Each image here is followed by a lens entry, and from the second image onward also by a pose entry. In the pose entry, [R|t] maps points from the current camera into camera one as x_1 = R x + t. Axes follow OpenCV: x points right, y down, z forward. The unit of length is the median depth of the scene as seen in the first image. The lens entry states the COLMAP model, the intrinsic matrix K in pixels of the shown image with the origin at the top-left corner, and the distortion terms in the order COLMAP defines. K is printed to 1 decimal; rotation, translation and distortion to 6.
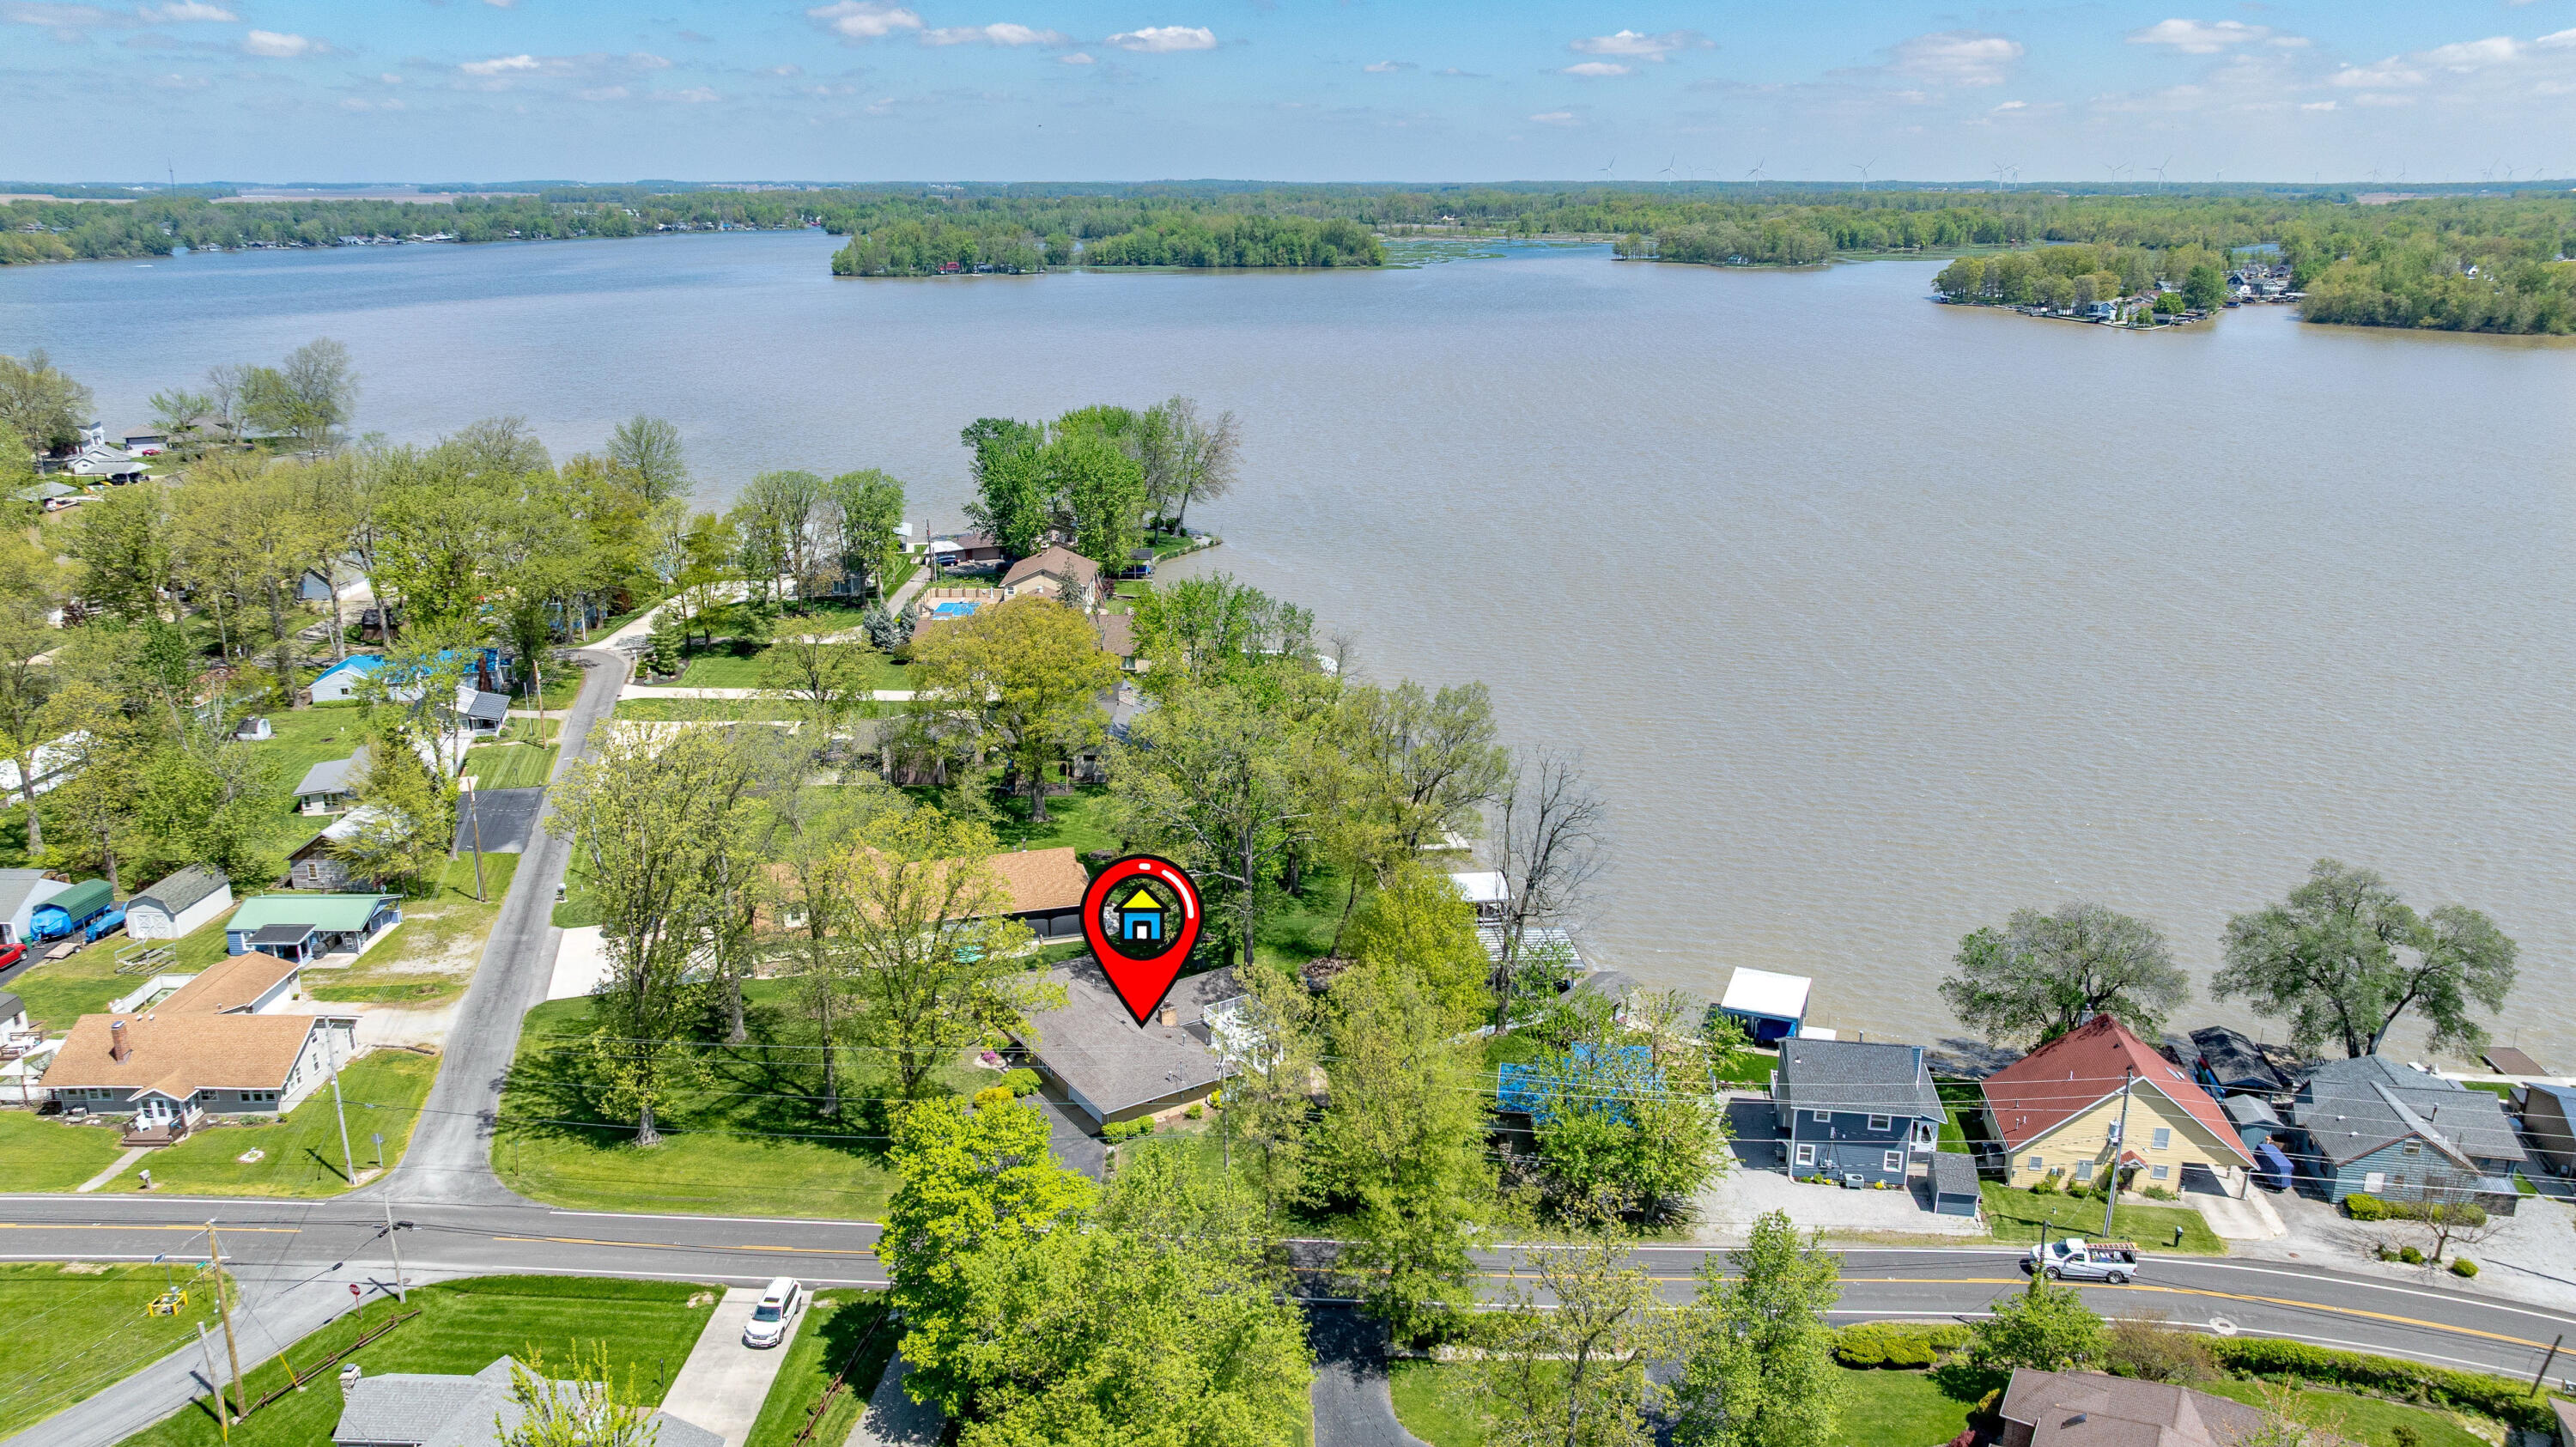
lens RADIAL K [[1824.1, 0, 1292.3], [0, 1824.1, 722.2], [0, 0, 1]] dist [-0.027798, 0.031623]
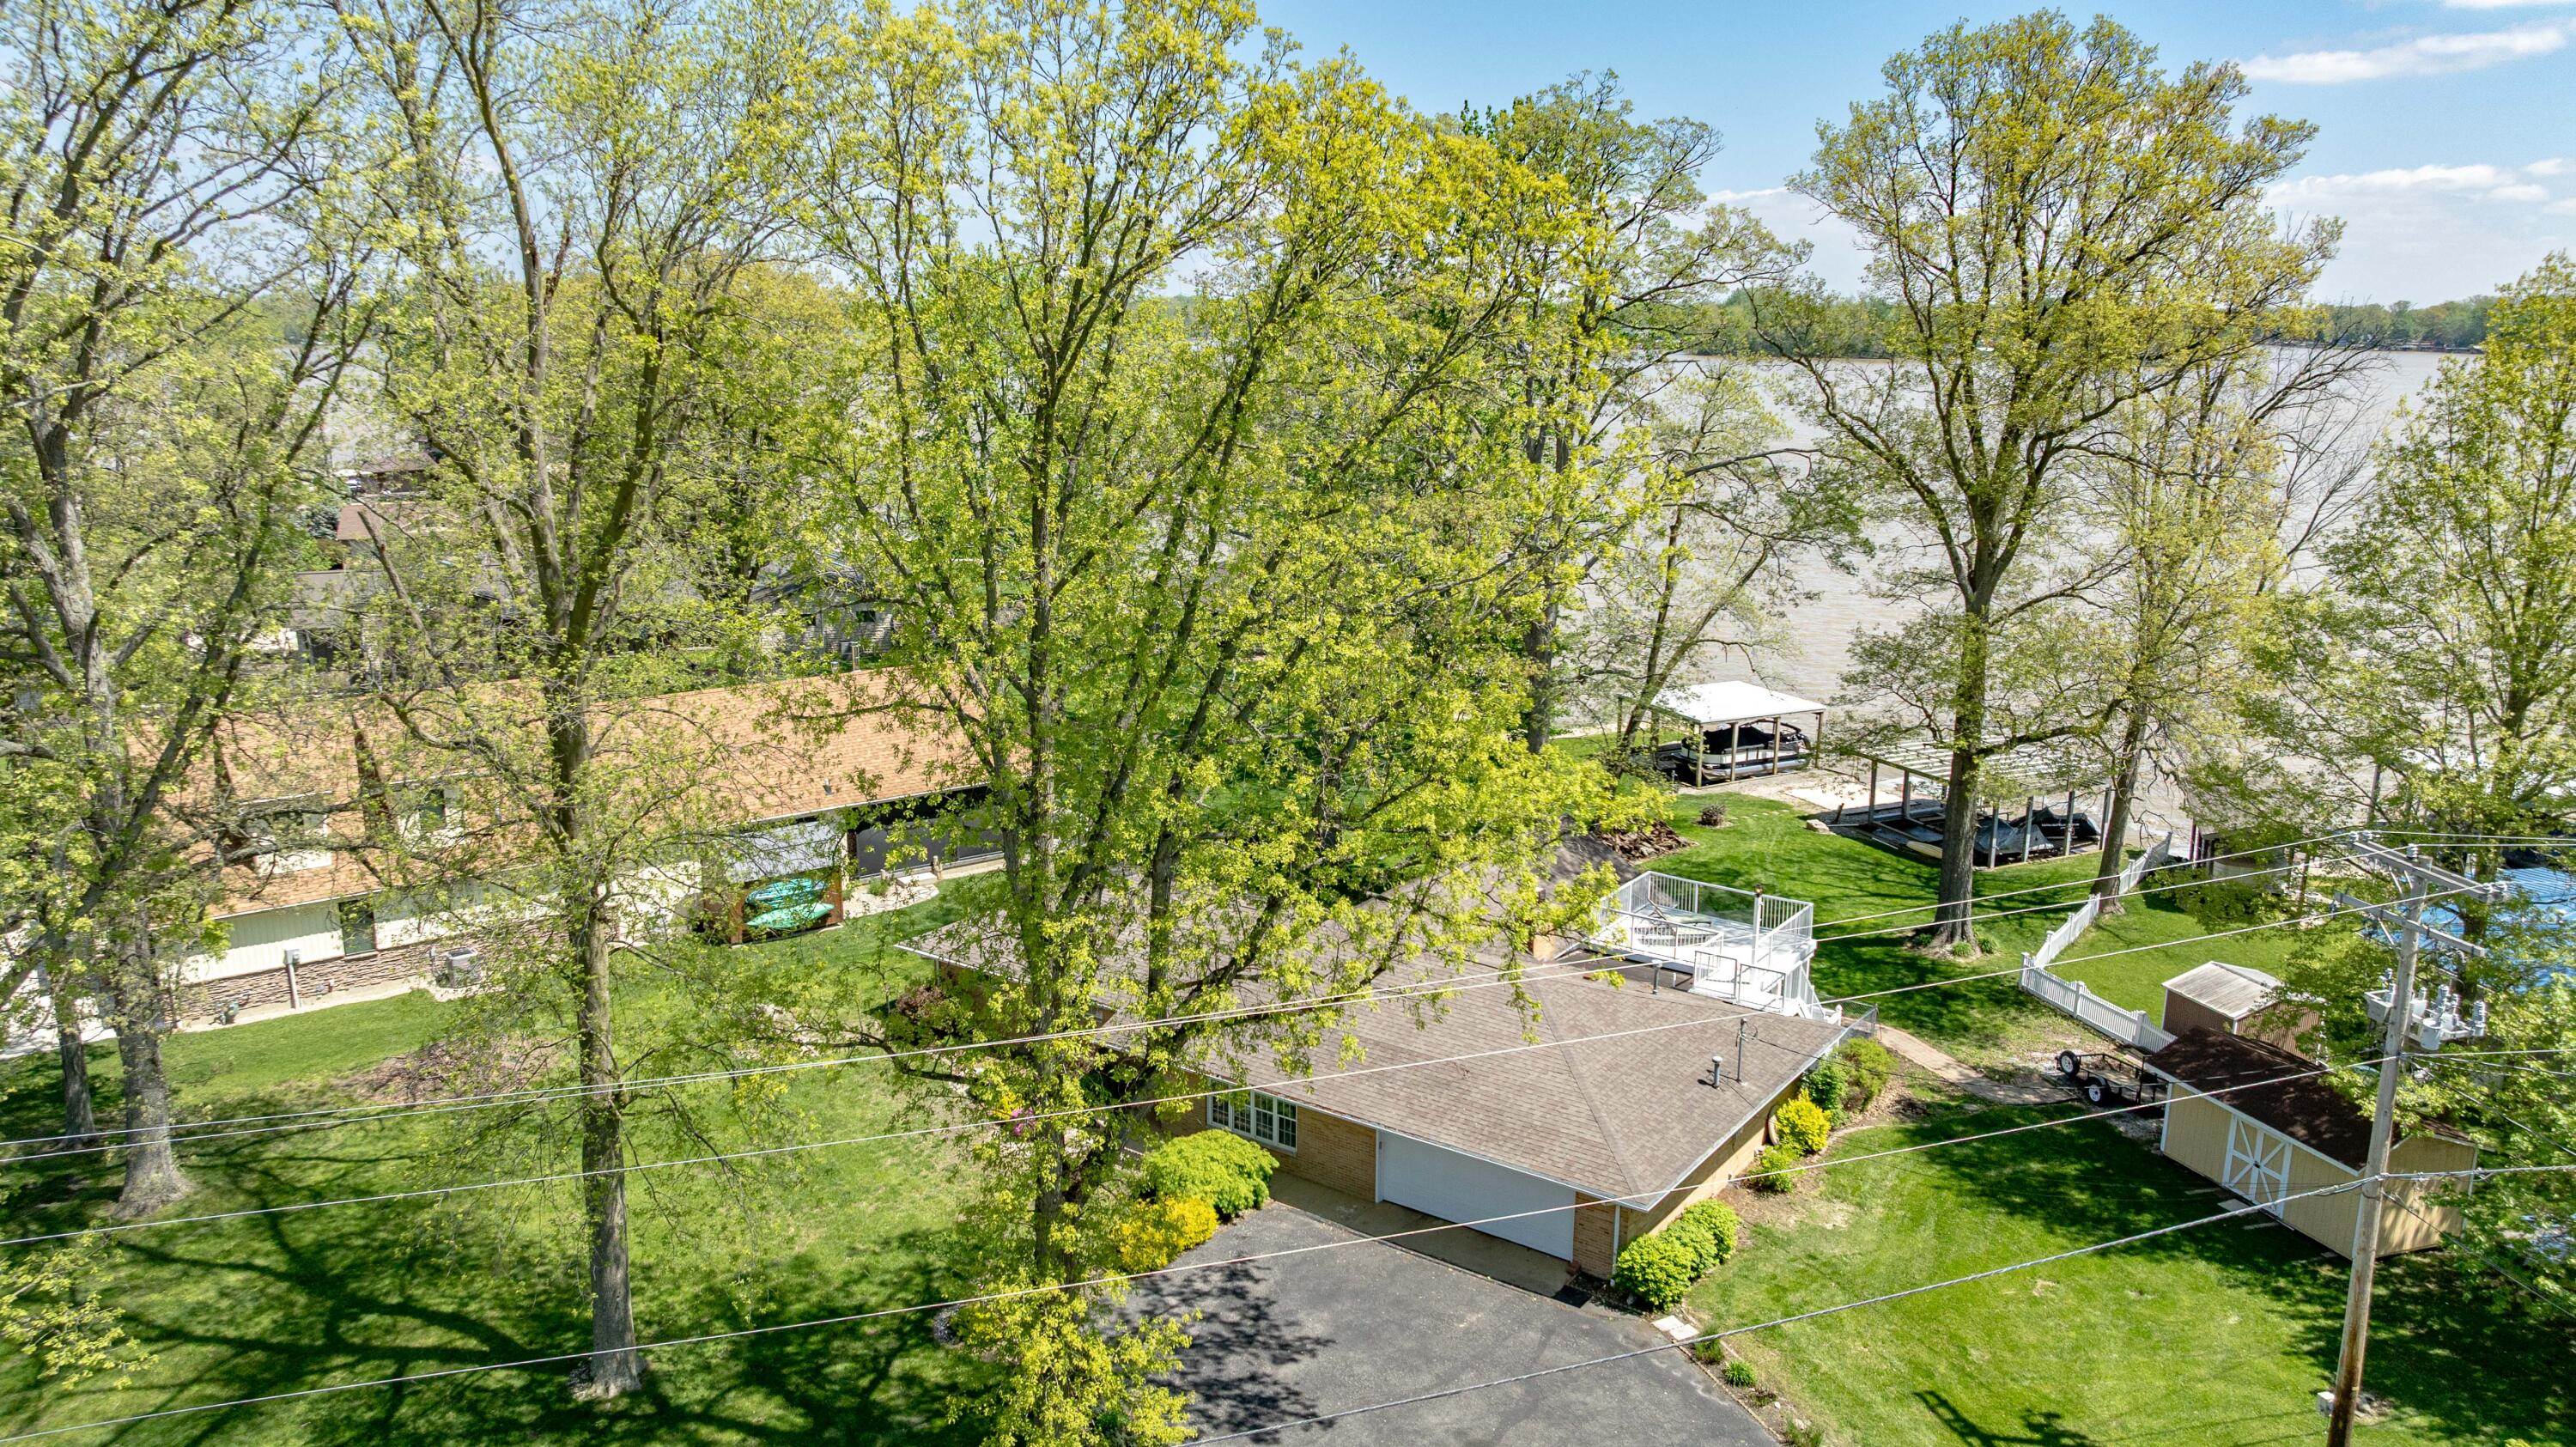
lens RADIAL K [[1824.1, 0, 1298.3], [0, 1824.1, 727.8], [0, 0, 1]] dist [-0.027798, 0.031623]
pose [[0.936890, -0.074929, 0.341501, -0.035190], [0.096096, 0.994333, -0.045466, 0.020016], [-0.336160, 0.075413, 0.938781, 0.101826]]
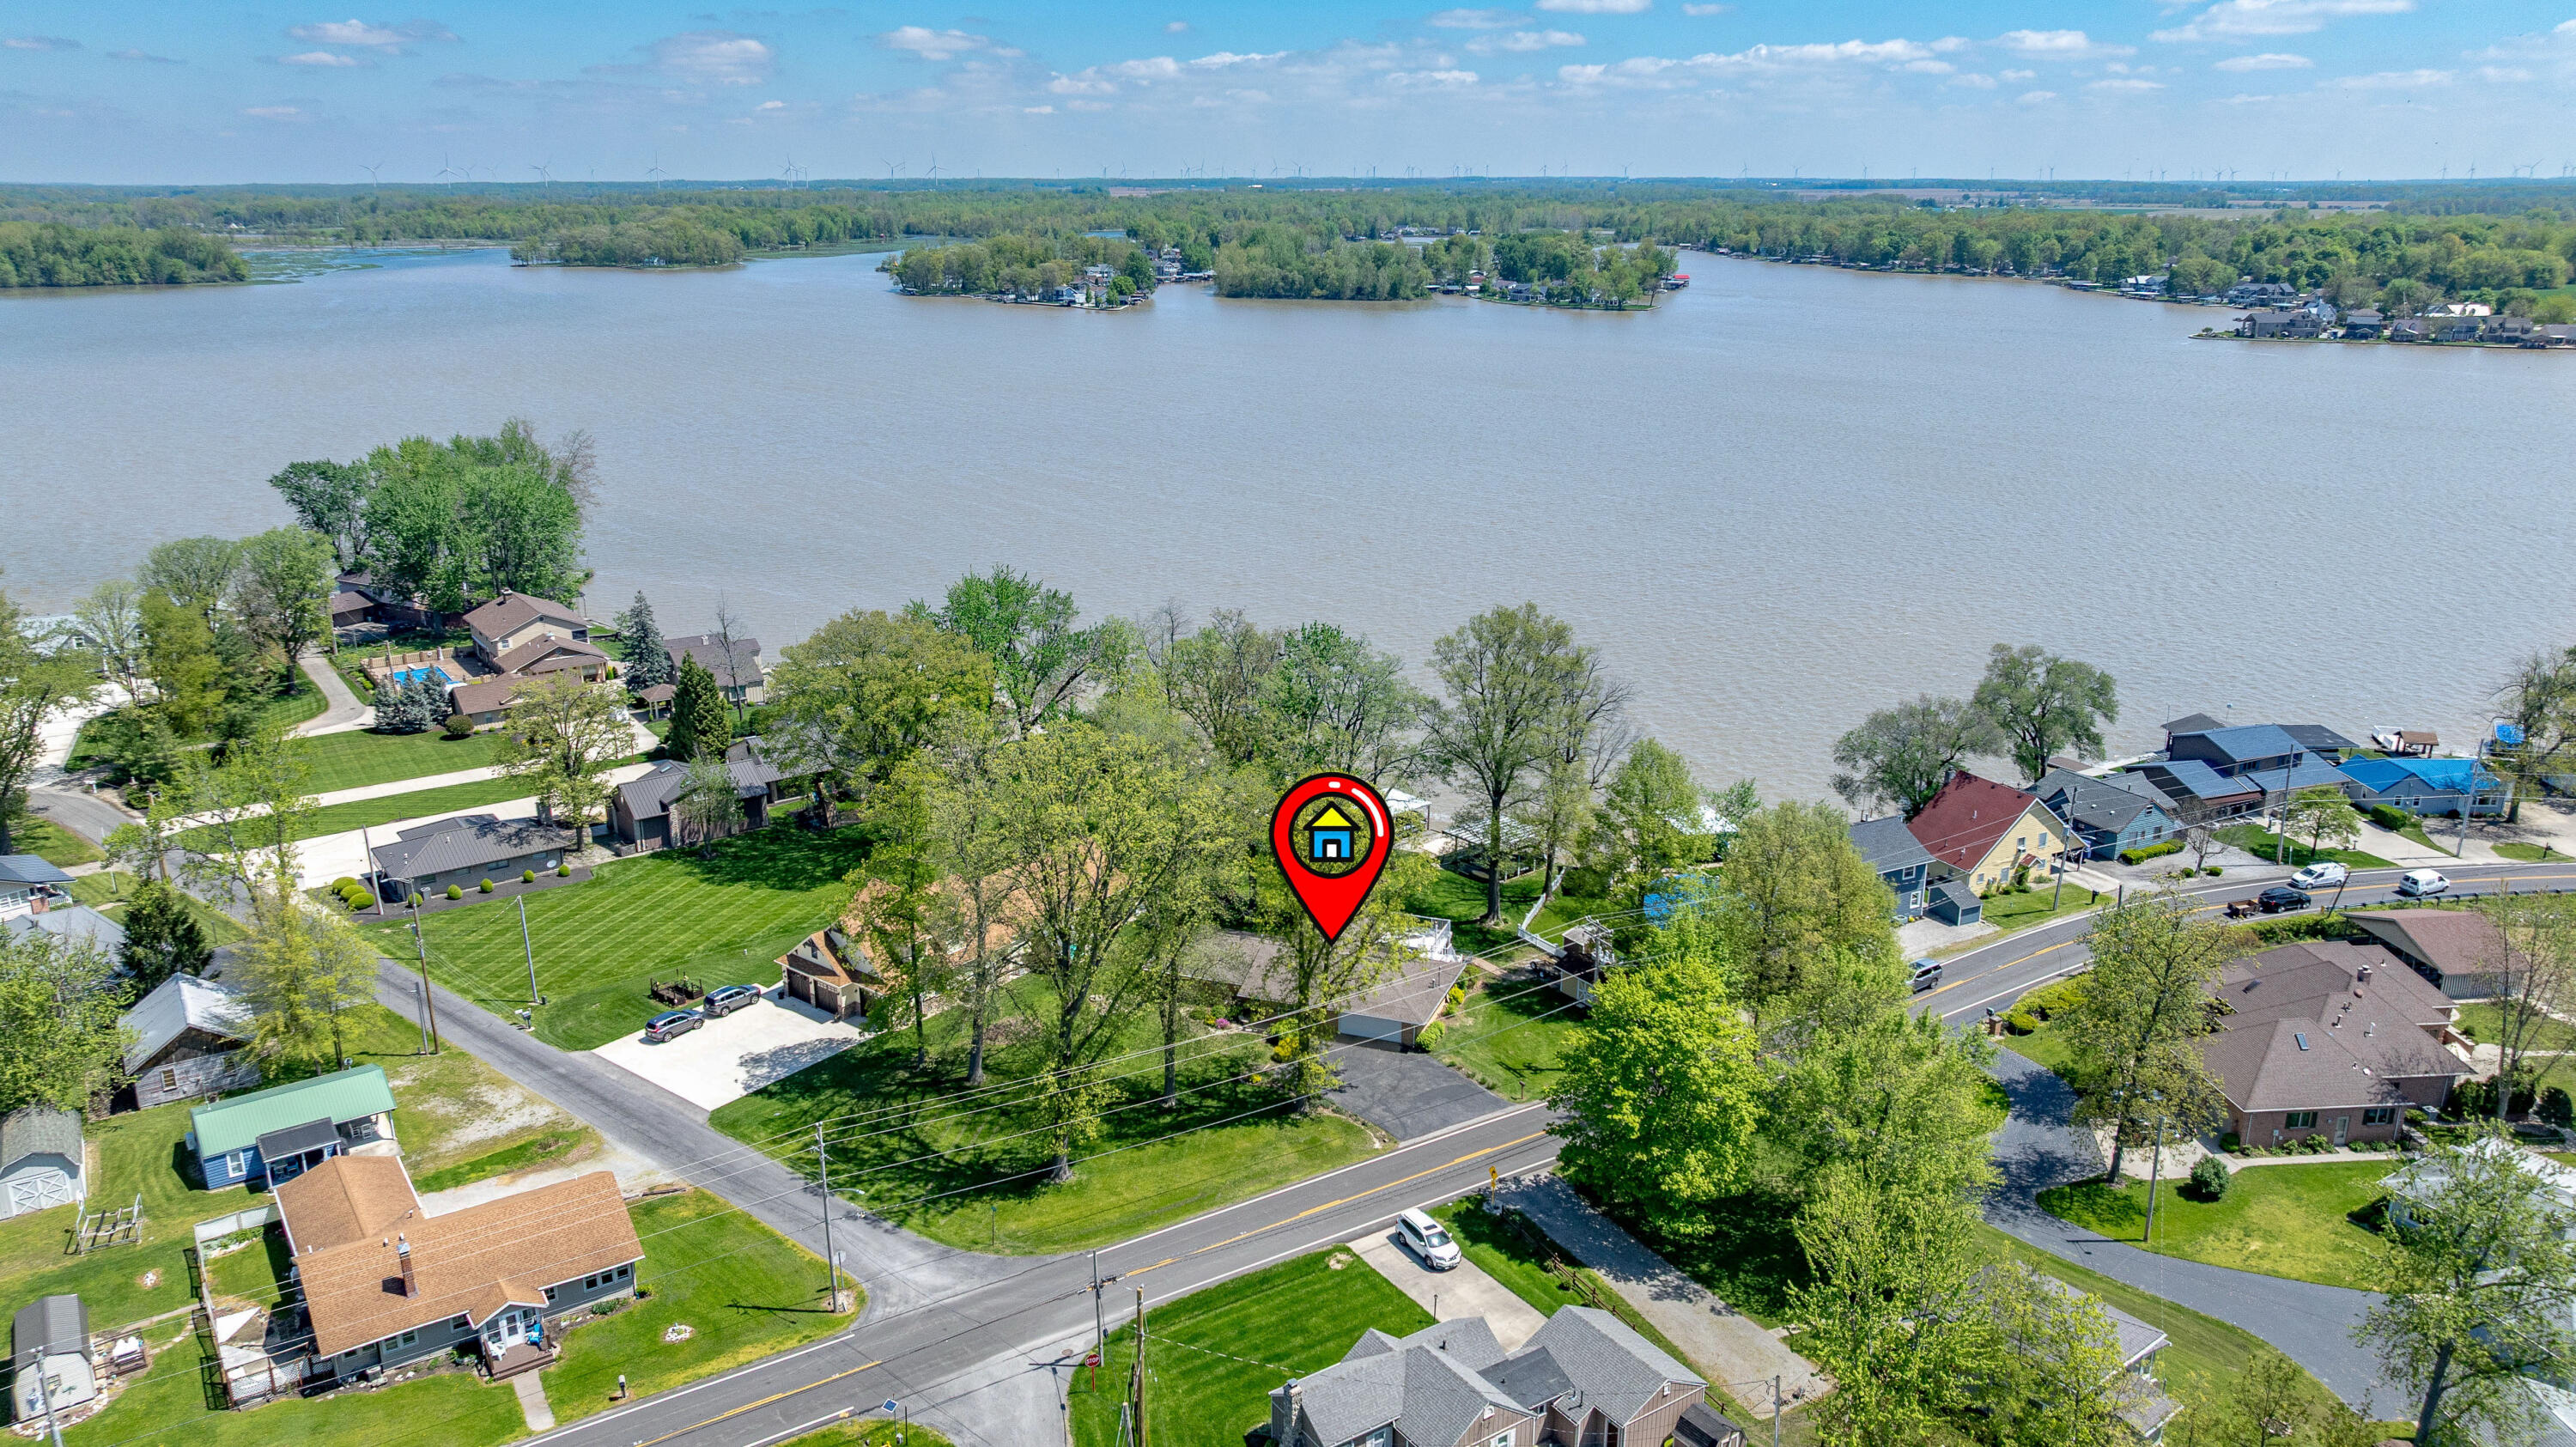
lens RADIAL K [[1824.1, 0, 1292.1], [0, 1824.1, 726.7], [0, 0, 1]] dist [-0.027798, 0.031623]
pose [[0.813439, -0.169399, 0.556435, -0.104240], [0.167868, 0.984315, 0.054259, -0.004939], [-0.556899, 0.049271, 0.829117, 0.017175]]
